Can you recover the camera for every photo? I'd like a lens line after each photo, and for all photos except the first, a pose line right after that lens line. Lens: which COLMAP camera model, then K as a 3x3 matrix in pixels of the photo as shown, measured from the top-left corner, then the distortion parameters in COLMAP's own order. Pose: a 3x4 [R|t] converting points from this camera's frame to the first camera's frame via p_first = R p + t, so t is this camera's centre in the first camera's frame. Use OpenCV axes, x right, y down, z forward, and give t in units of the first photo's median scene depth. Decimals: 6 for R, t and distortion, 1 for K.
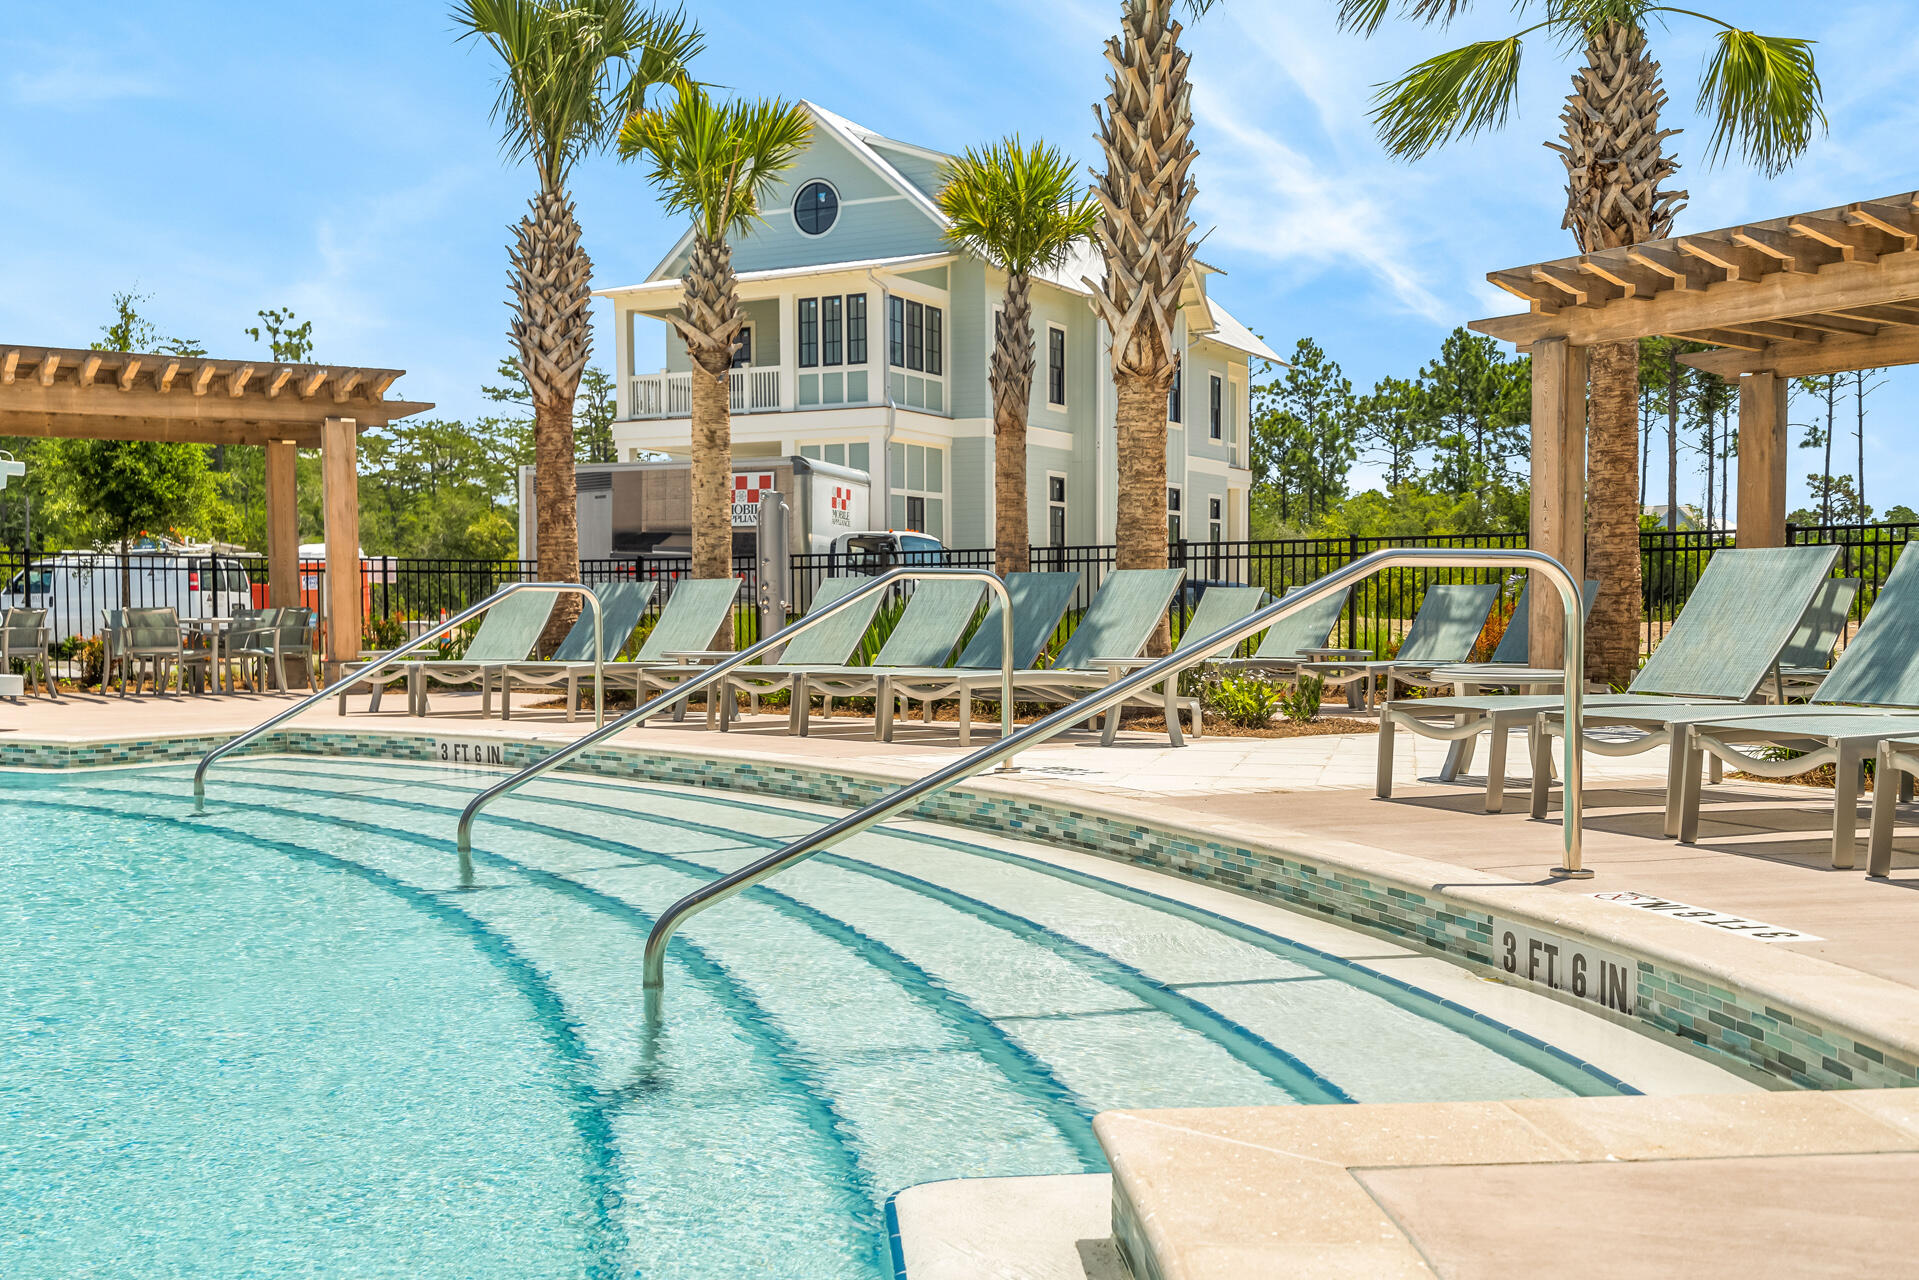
lens RADIAL K [[1944.9, 0, 961.6], [0, 1944.9, 759.7], [0, 0, 1]] dist [0.005054, -0.010534]
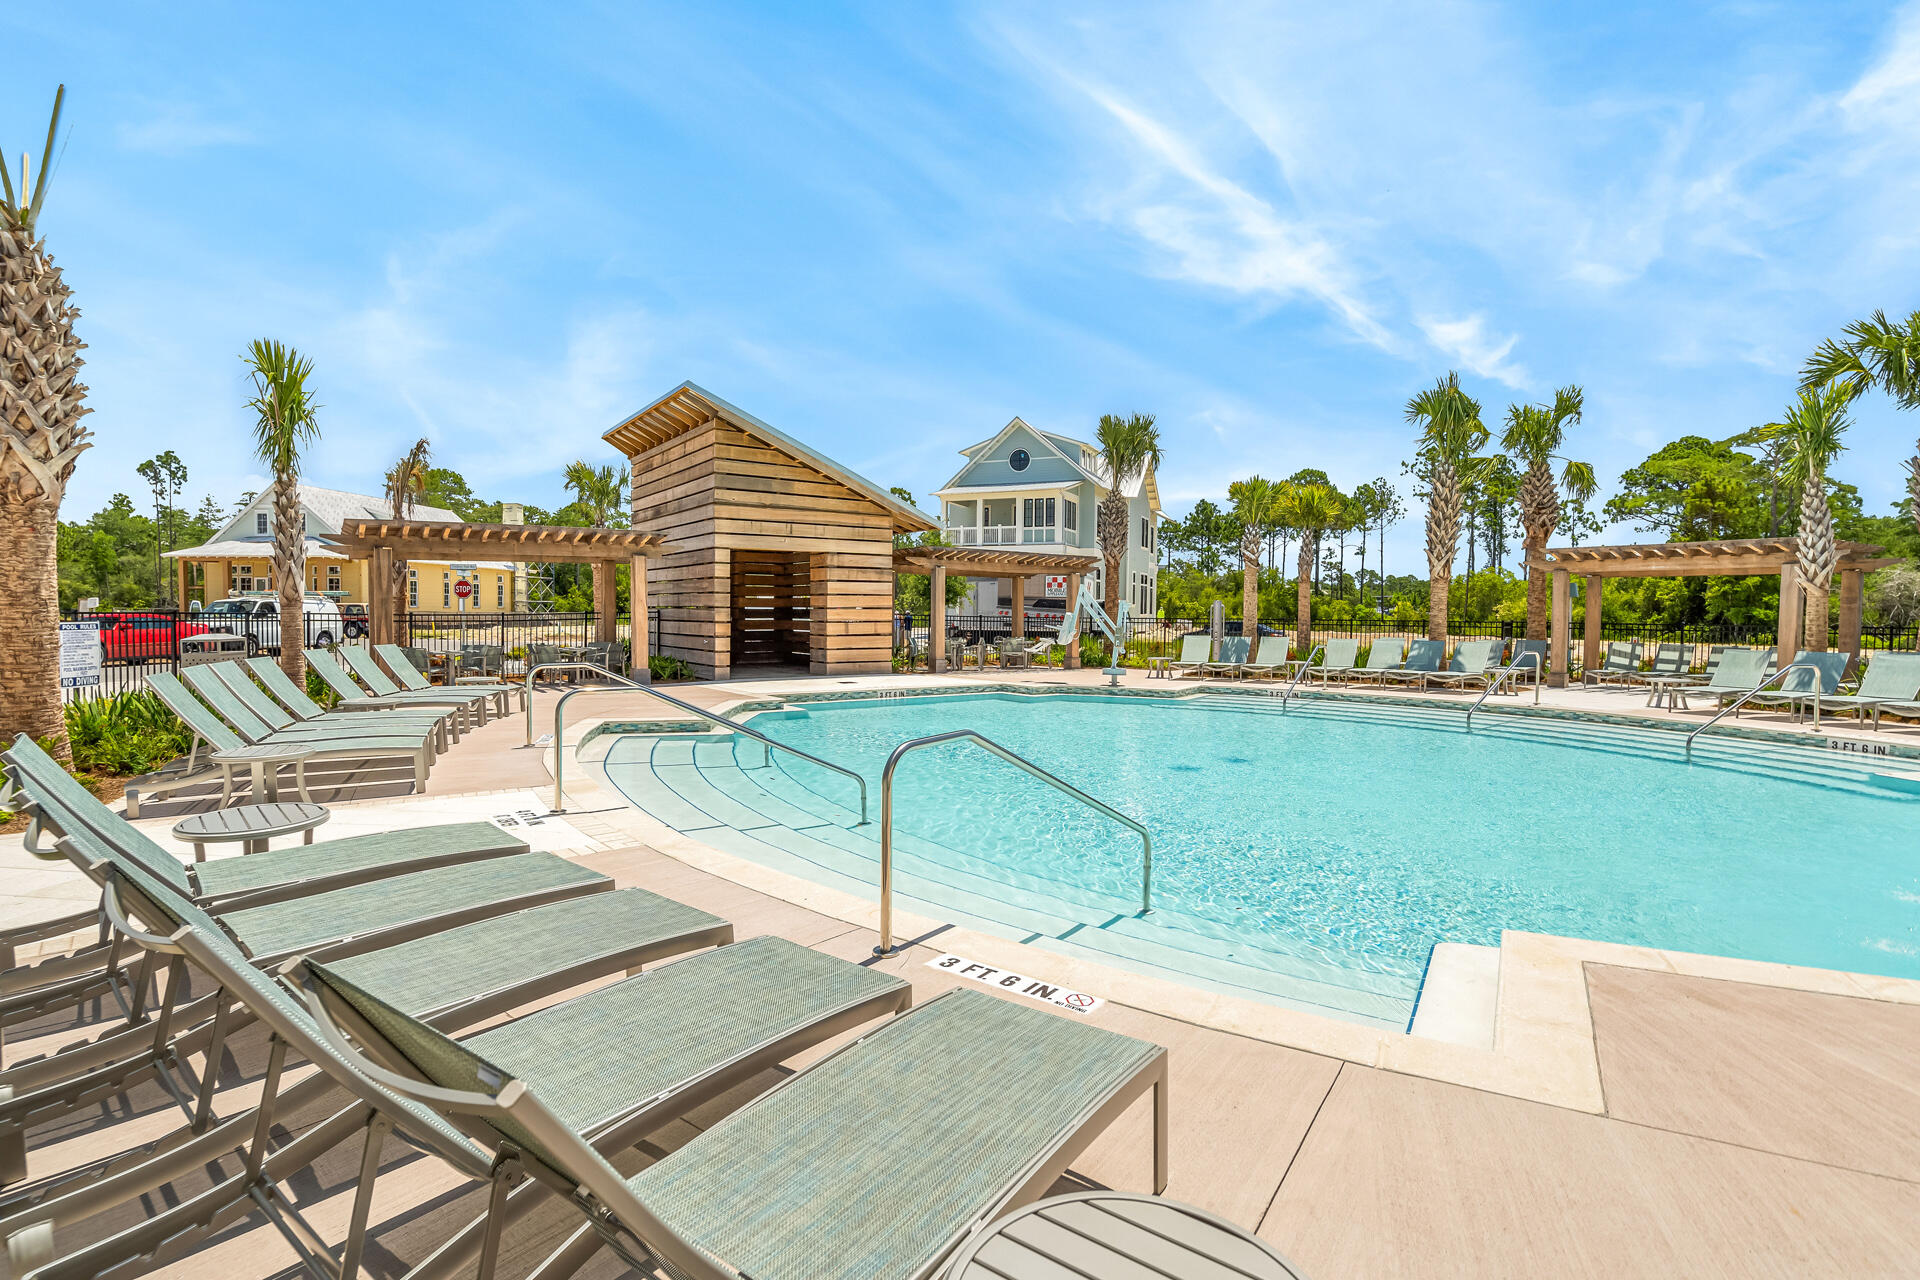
lens RADIAL K [[924.2, 0, 957.6], [0, 924.2, 647.1], [0, 0, 1]] dist [0.002108, 0.000210]
pose [[0.998033, 0.011653, 0.061599, -0.685727], [-0.009181, 0.999147, -0.040252, -0.012365], [-0.062016, 0.039608, 0.997289, -0.410426]]
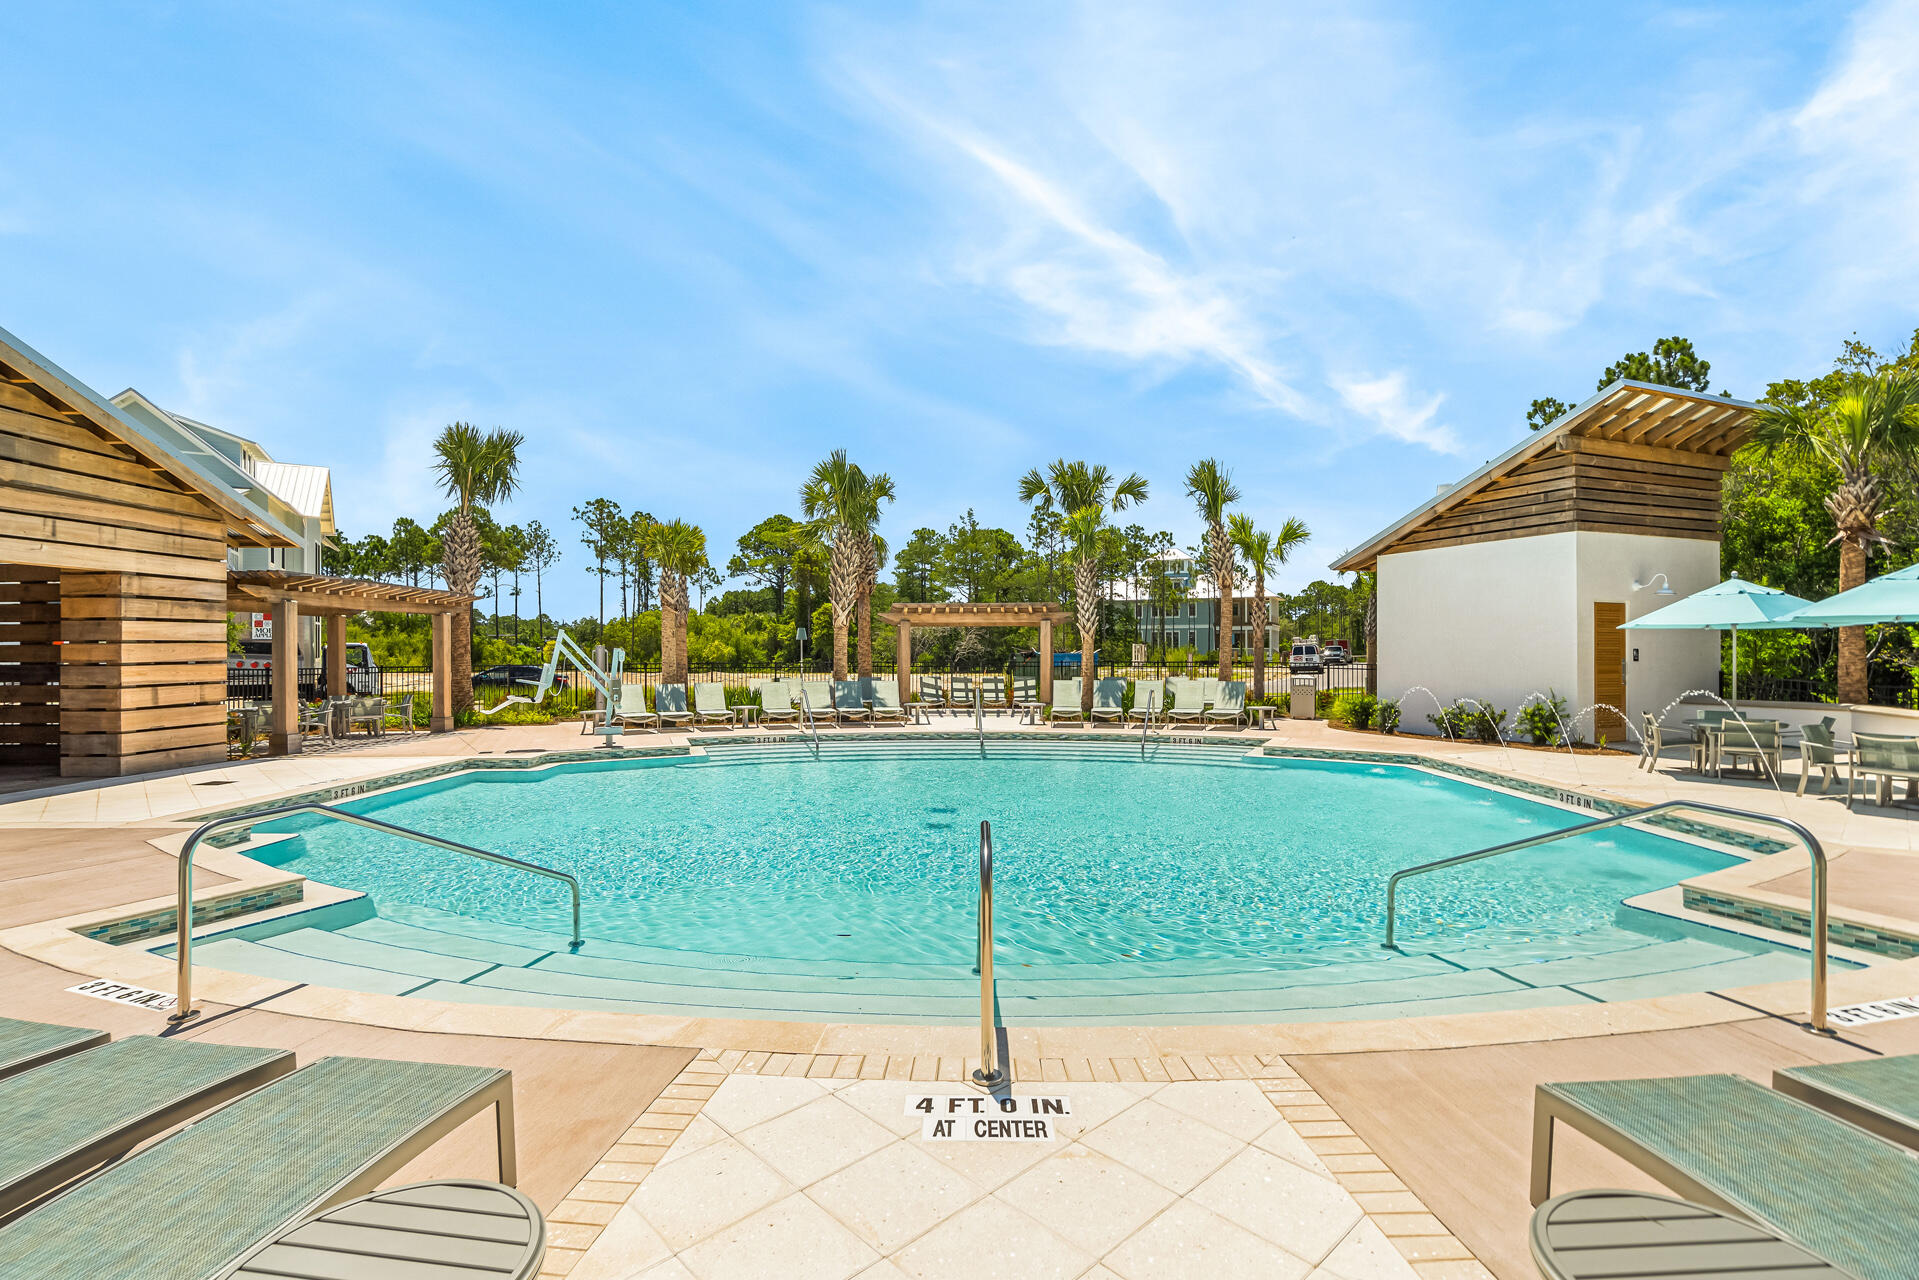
lens RADIAL K [[893.9, 0, 949.2], [0, 893.9, 646.4], [0, 0, 1]] dist [-0.002479, 0.000875]
pose [[0.551312, 0.007828, 0.834262, -1.042282], [0.066310, 0.996381, -0.053169, -0.047395], [-0.831660, 0.084633, 0.548798, -0.094405]]
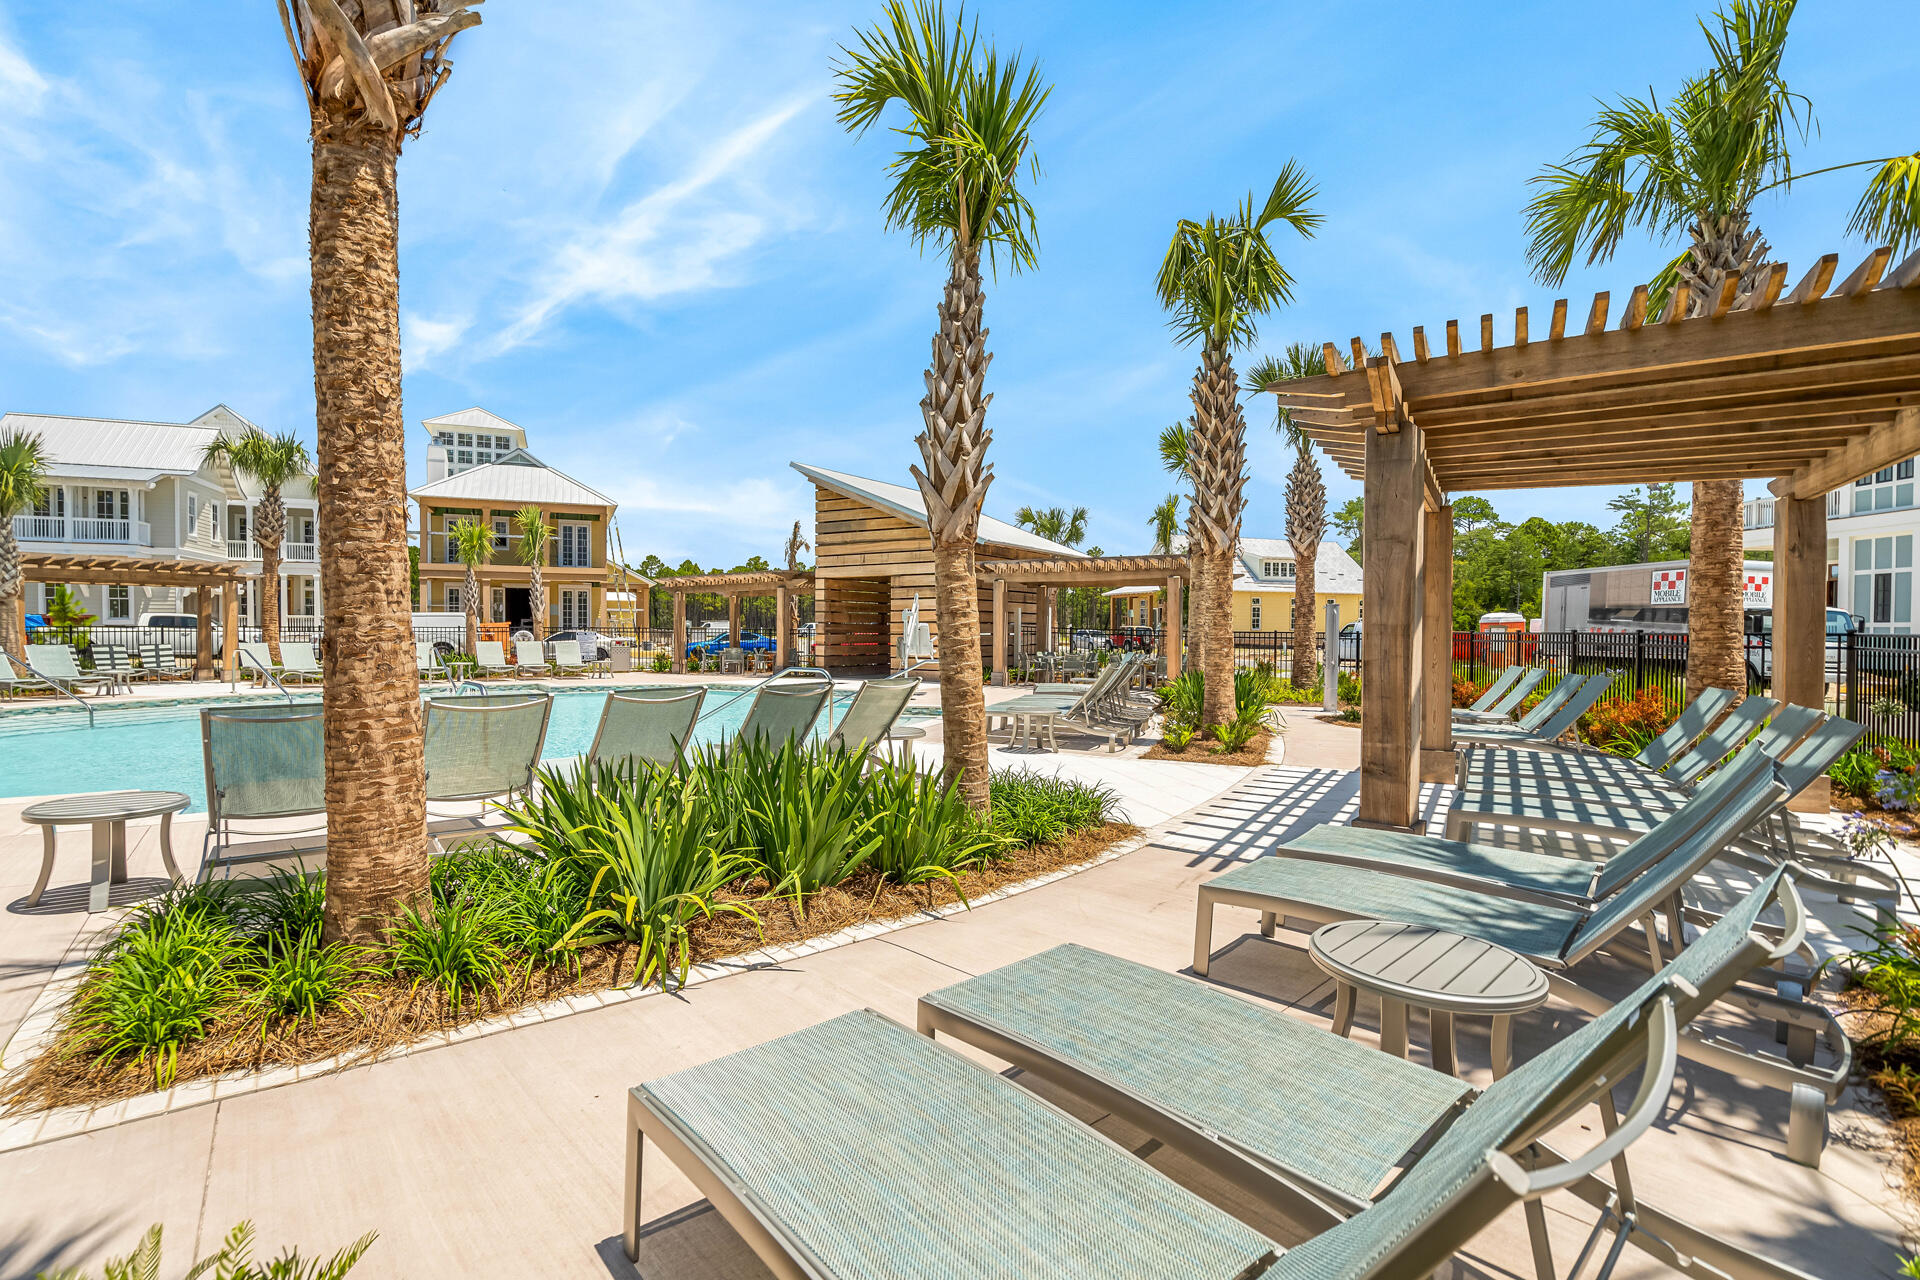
lens RADIAL K [[894.4, 0, 949.7], [0, 894.4, 646.4], [0, 0, 1]] dist [-0.002479, 0.000875]
pose [[0.444693, 0.022798, -0.895393, 0.616719], [-0.077510, 0.996905, -0.013113, -0.068018], [0.892323, 0.075233, 0.445084, 0.345715]]
